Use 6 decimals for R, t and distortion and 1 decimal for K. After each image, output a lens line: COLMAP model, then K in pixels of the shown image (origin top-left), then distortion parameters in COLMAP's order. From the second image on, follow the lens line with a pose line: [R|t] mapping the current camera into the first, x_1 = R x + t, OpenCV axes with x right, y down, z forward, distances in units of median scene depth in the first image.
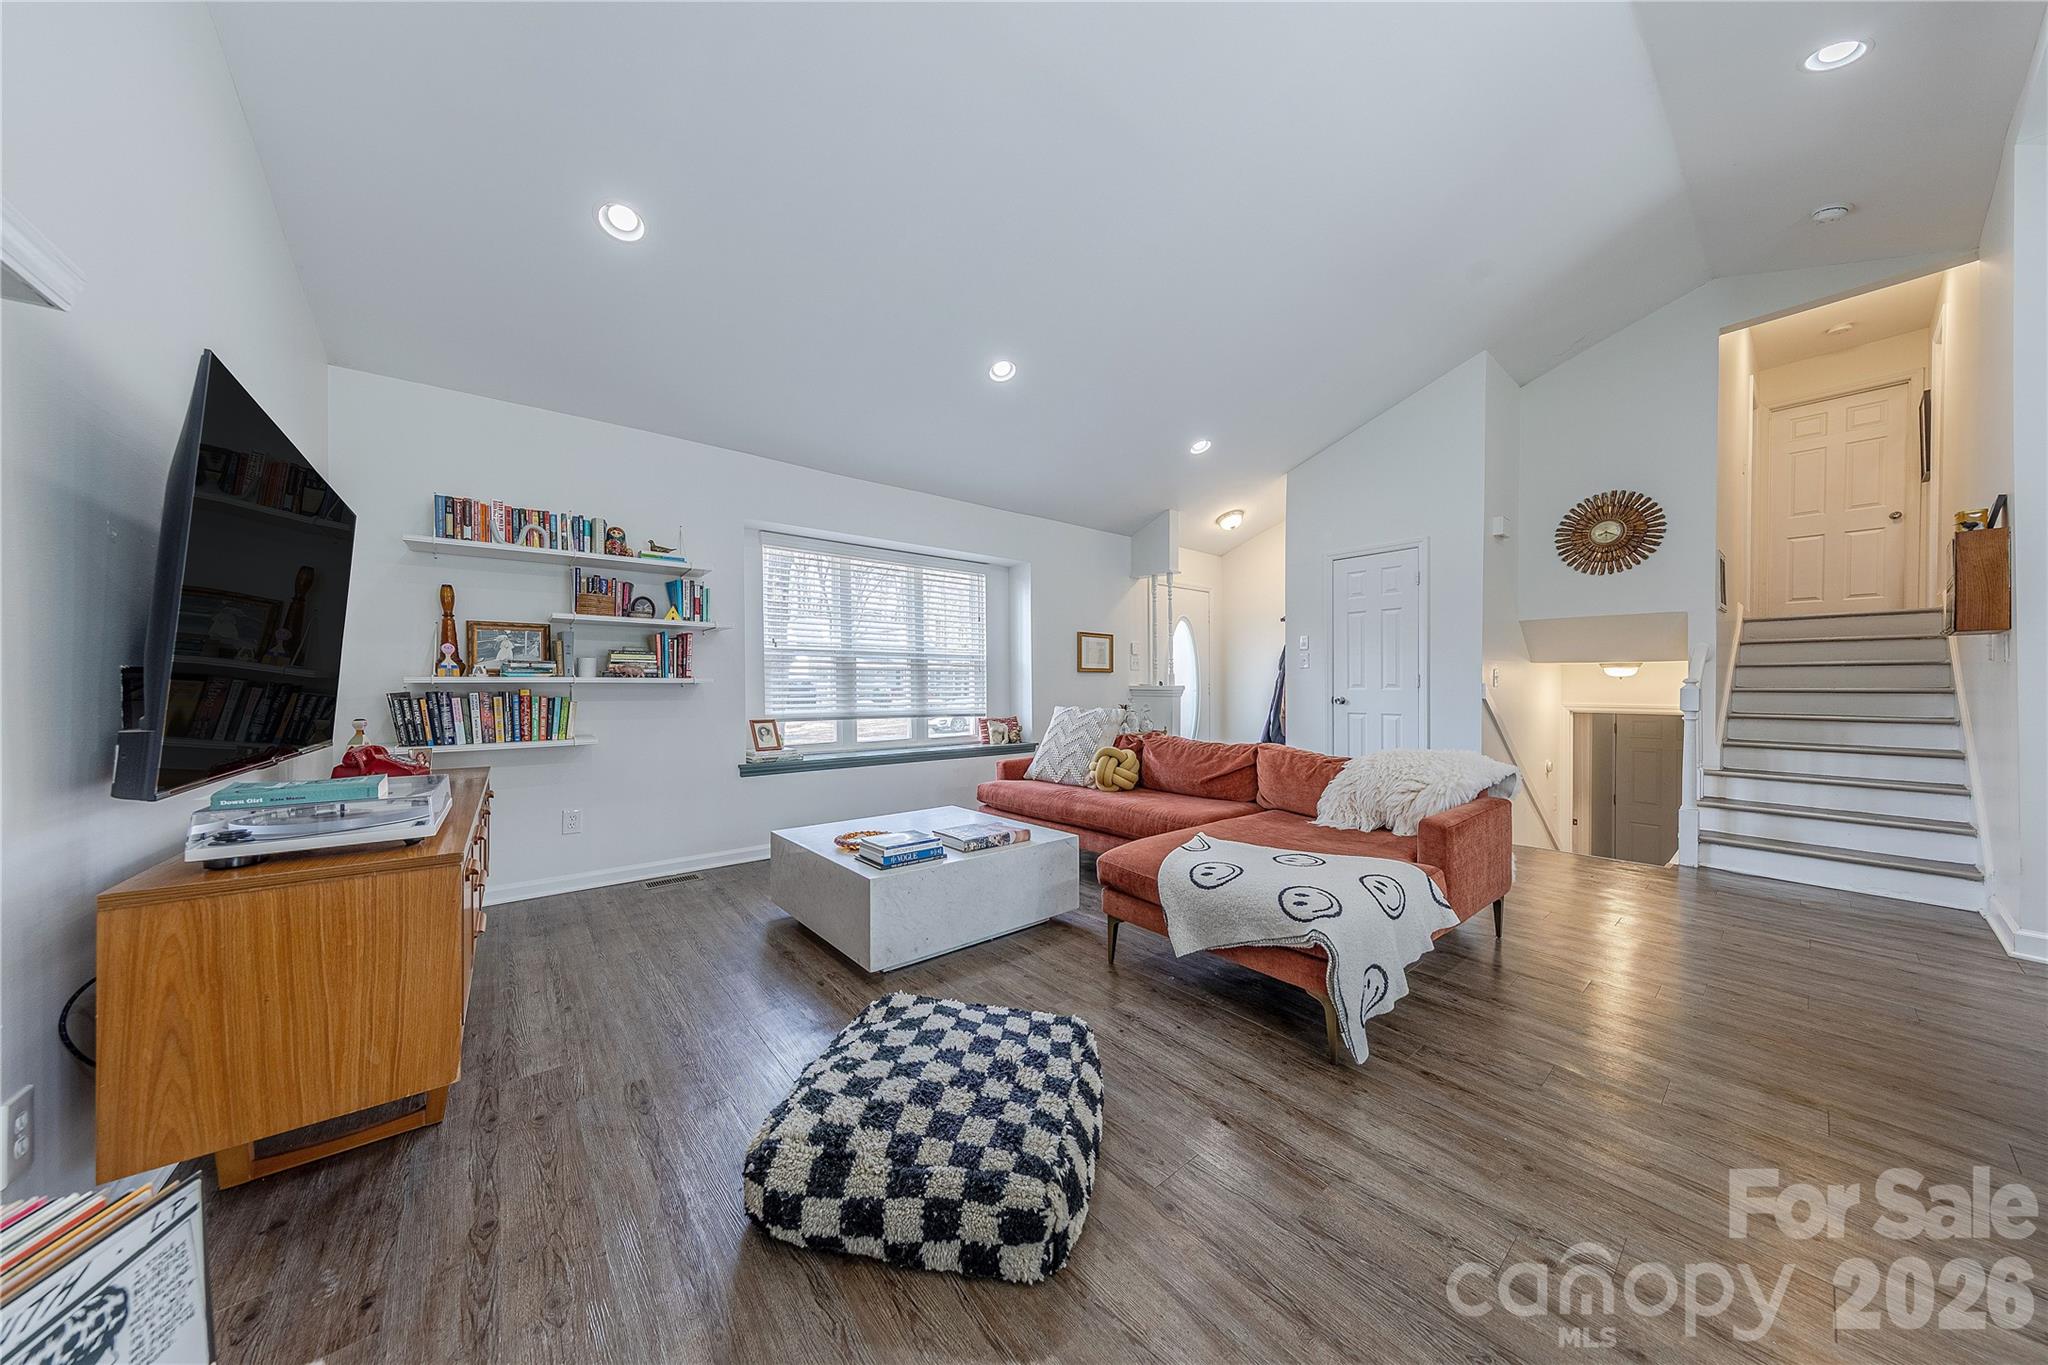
lens RADIAL K [[632.9, 0, 1021.0], [0, 632.9, 690.1], [0, 0, 1]] dist [0.009172, -0.000095]
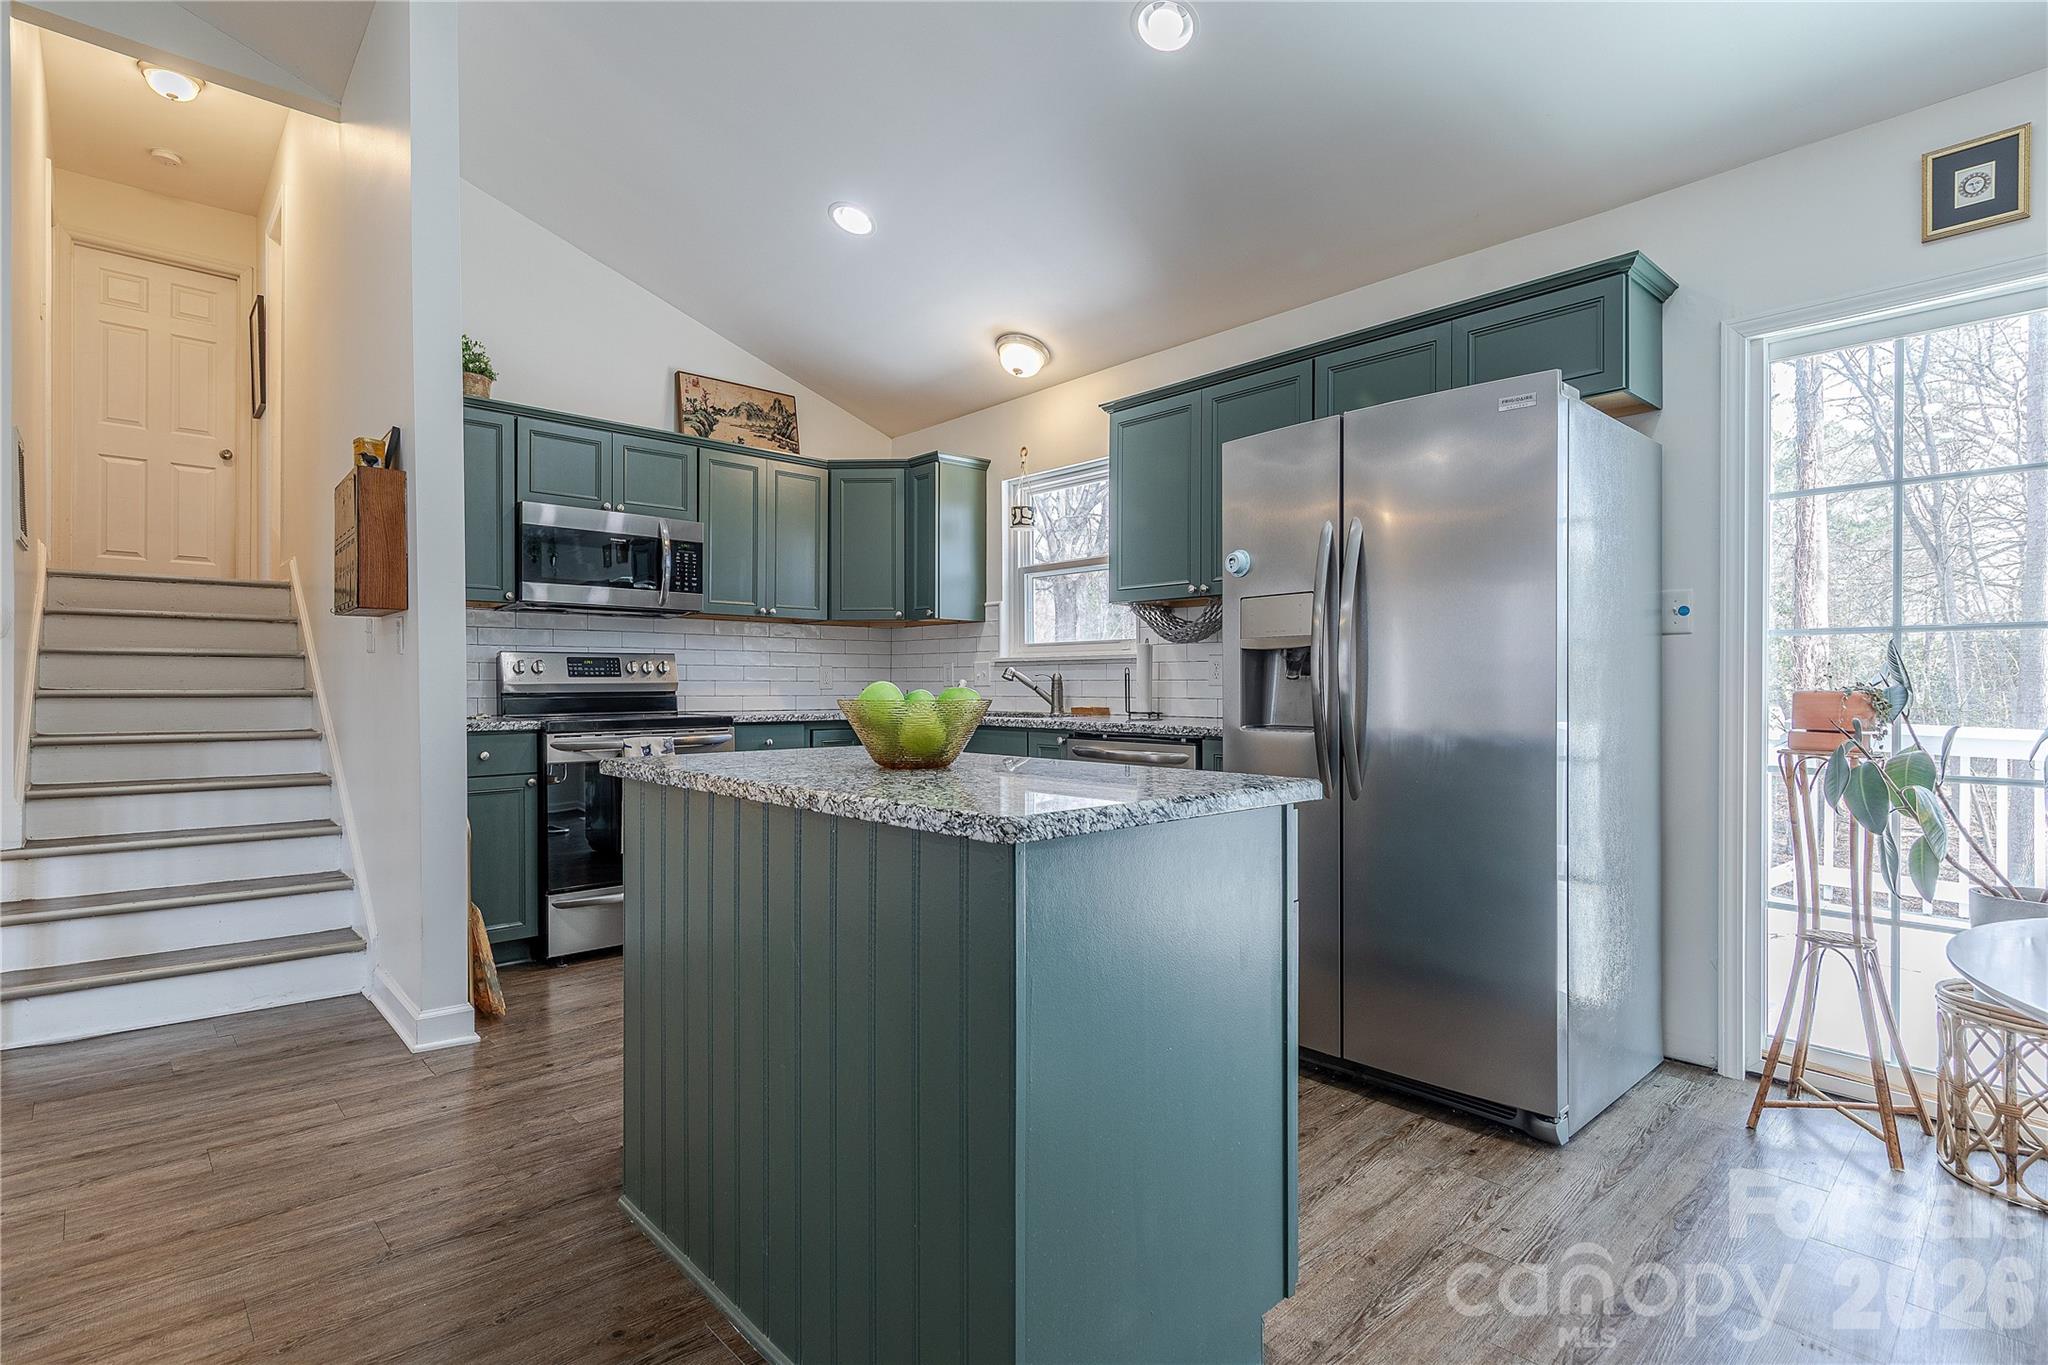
lens RADIAL K [[1010.4, 0, 1062.8], [0, 1010.4, 690.2], [0, 0, 1]] dist [0.001937, 0.000687]
pose [[-0.077935, -0.005022, 0.996946, 0.199750], [0.007798, 0.999954, 0.005647, -0.002235], [-0.996928, 0.008214, -0.077893, 0.215927]]
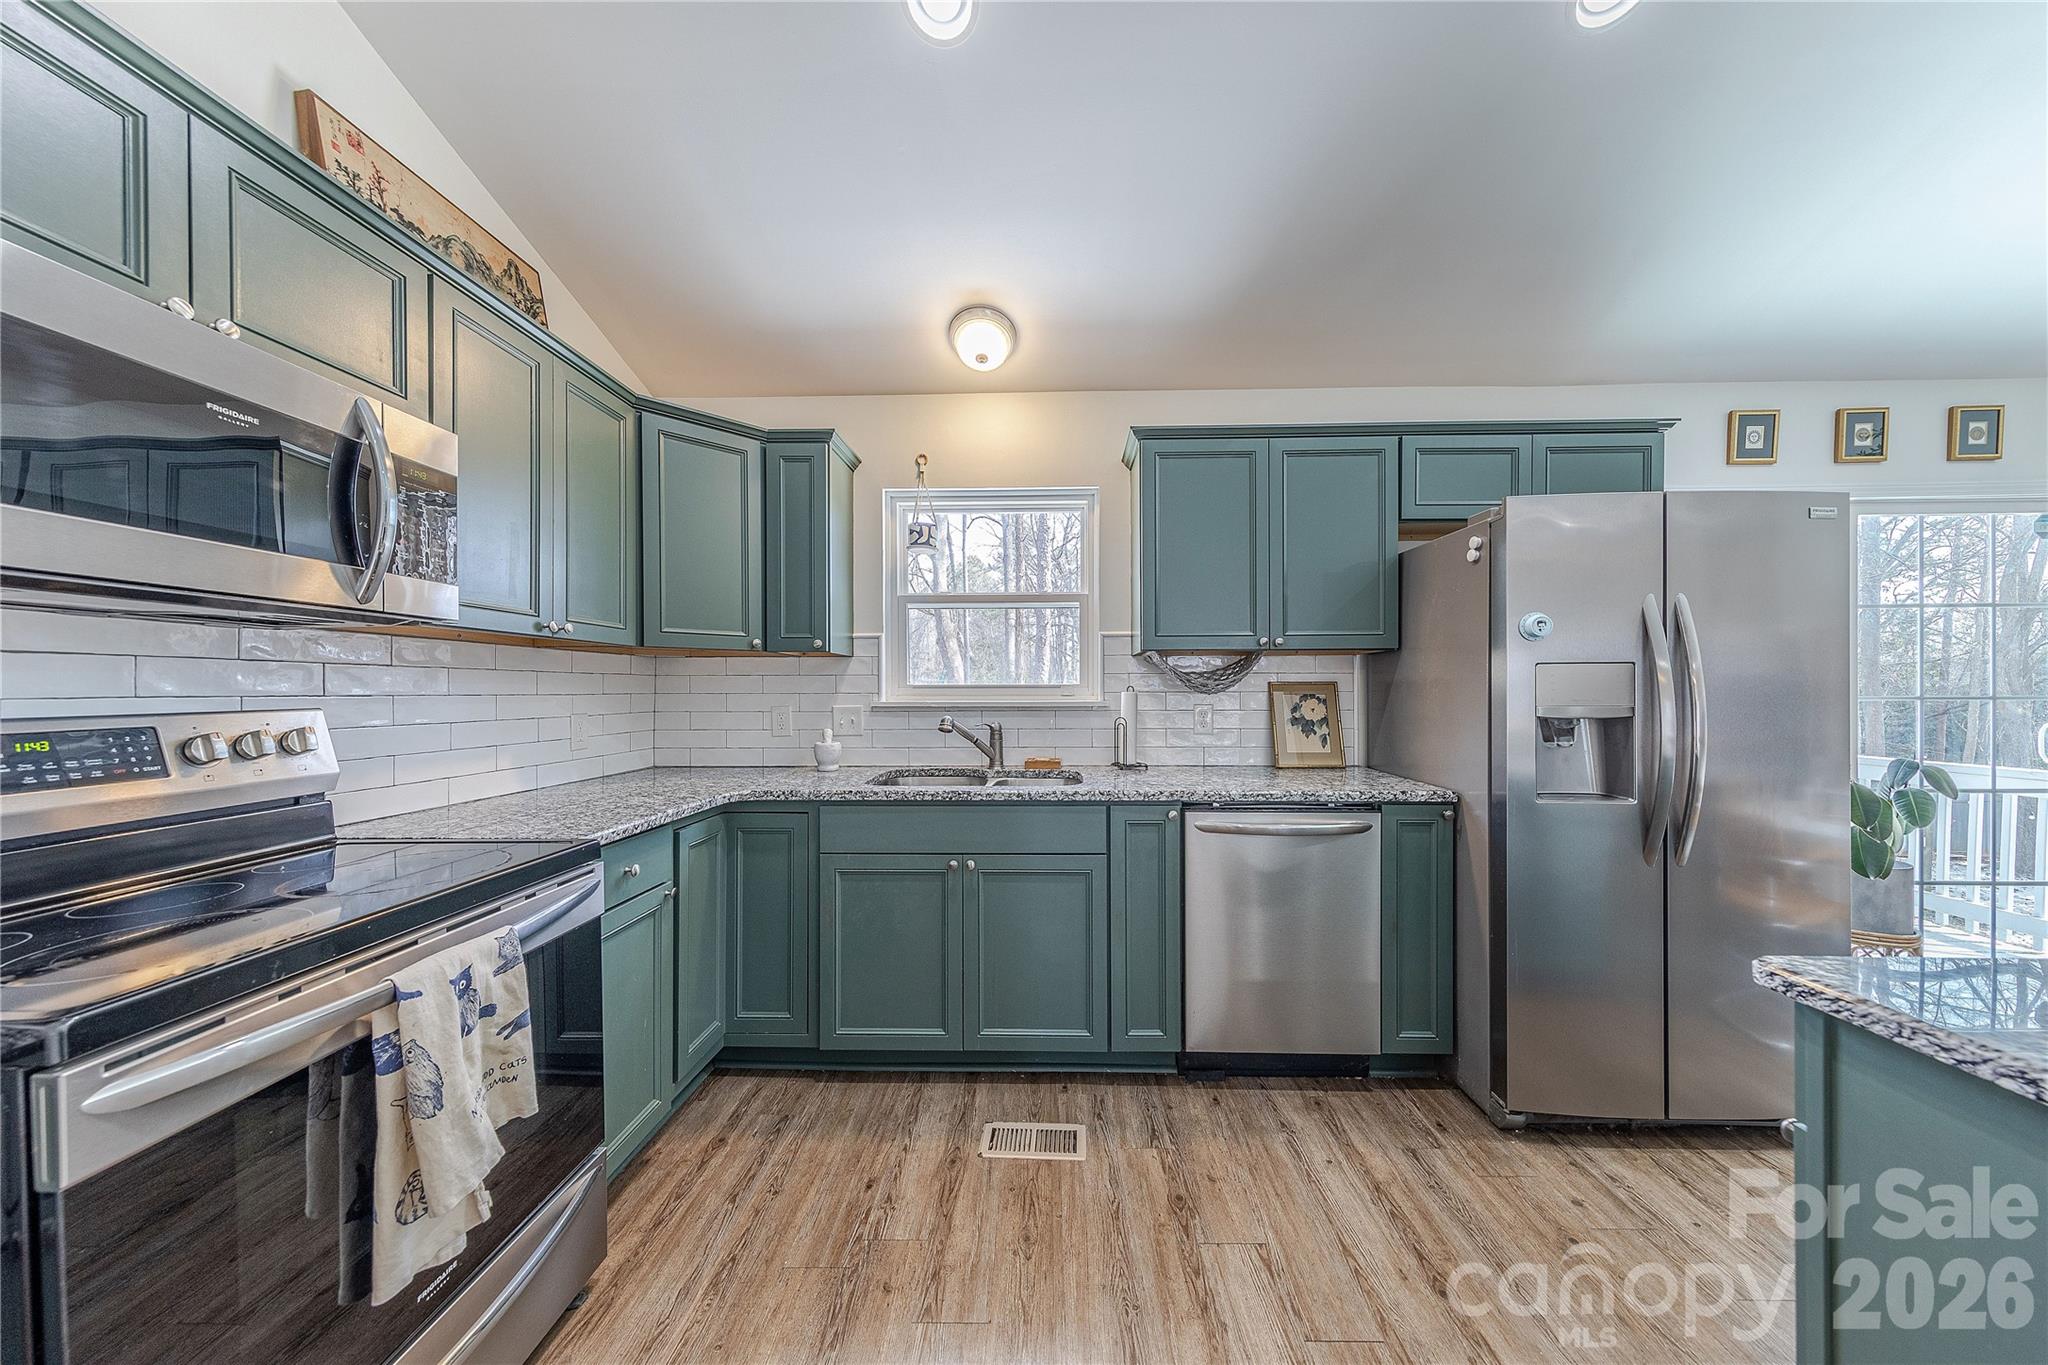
lens RADIAL K [[638.3, 0, 1010.9], [0, 638.3, 686.2], [0, 0, 1]] dist [0.009582, -0.001893]
pose [[-0.767674, 0.002041, 0.640838, 0.798310], [0.007030, 0.999962, 0.005236, -0.044594], [-0.640802, 0.008524, -0.767658, 0.539213]]
